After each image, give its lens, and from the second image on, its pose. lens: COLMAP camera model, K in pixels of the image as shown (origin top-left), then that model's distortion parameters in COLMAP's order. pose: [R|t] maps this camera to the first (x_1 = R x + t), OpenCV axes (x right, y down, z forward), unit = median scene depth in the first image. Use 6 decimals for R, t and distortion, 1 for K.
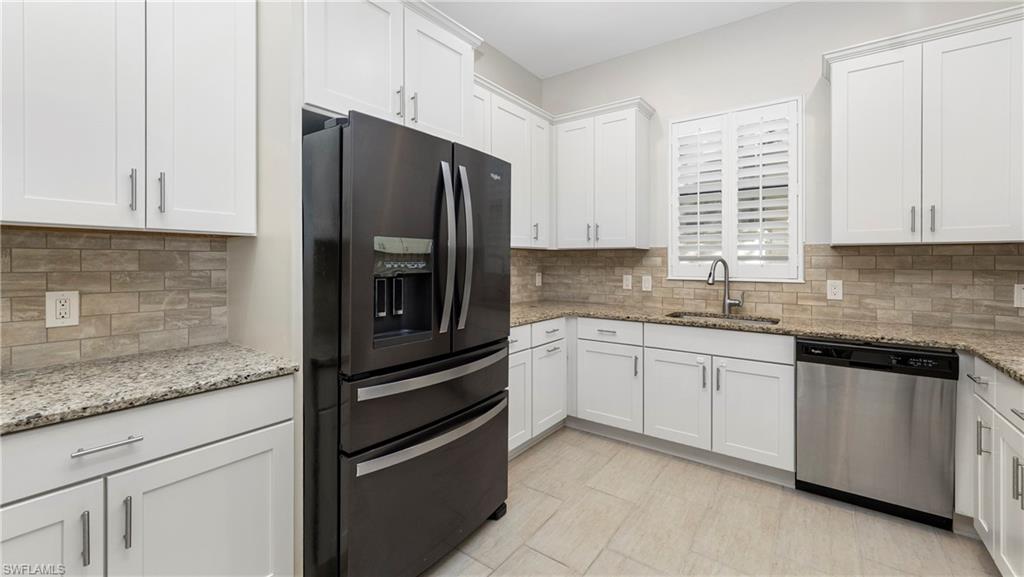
lens RADIAL K [[415.6, 0, 515.5], [0, 415.6, 262.3], [0, 0, 1]] dist [-0.004039, 0.001217]
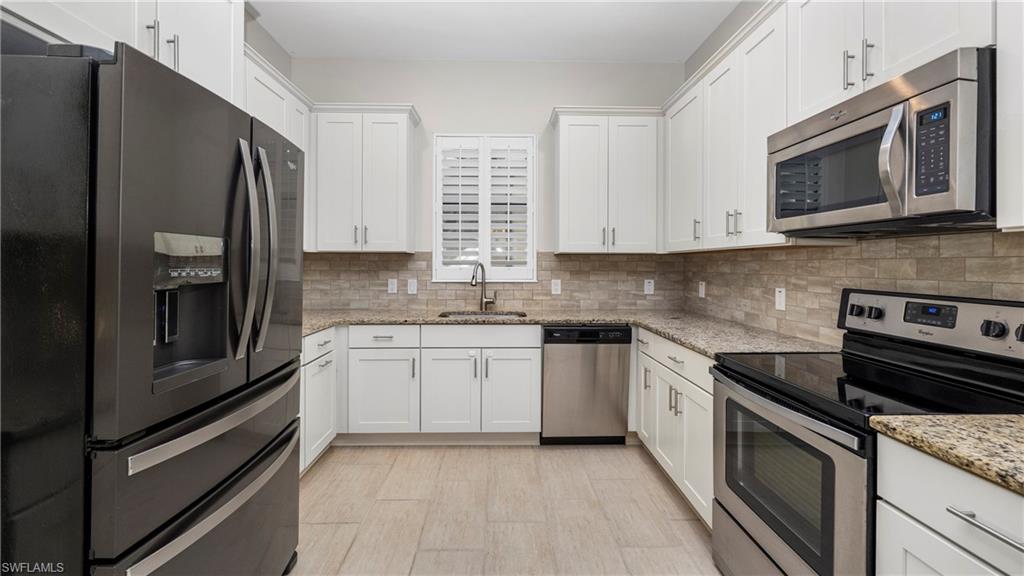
lens RADIAL K [[417.4, 0, 512.4], [0, 417.4, 264.8], [0, 0, 1]] dist [-0.004494, -0.000430]
pose [[0.786459, -0.000285, 0.617643, -0.174780], [0.000301, 1.000000, 0.000077, -0.004404], [-0.617643, 0.000125, 0.786459, 0.048469]]
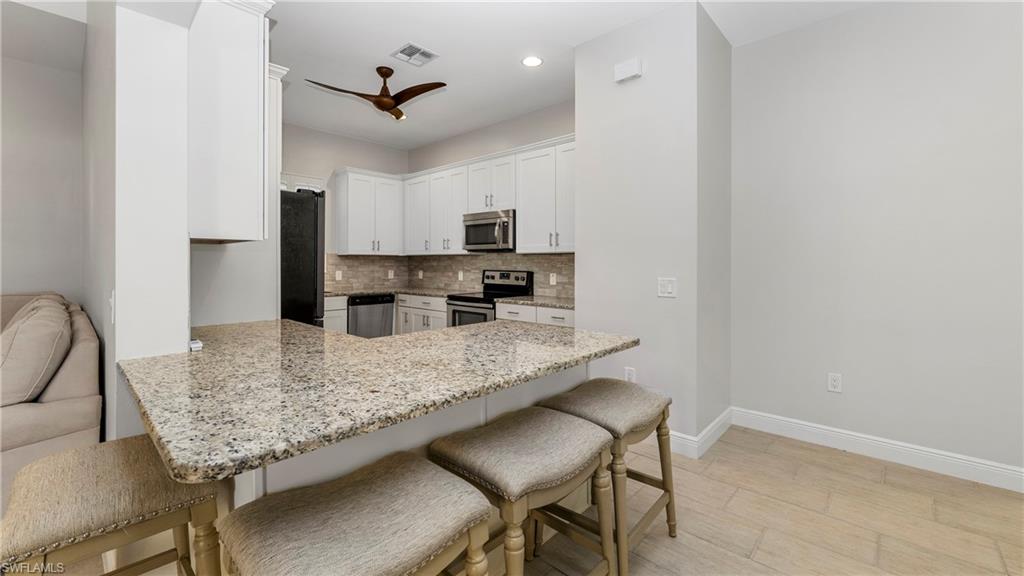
lens RADIAL K [[417.4, 0, 519.2], [0, 417.4, 263.7], [0, 0, 1]] dist [-0.004494, -0.000430]
pose [[0.083784, -0.003816, 0.996477, -1.390380], [0.000124, 0.999993, 0.003819, -0.001515], [-0.996484, -0.000196, 0.083784, -0.096780]]
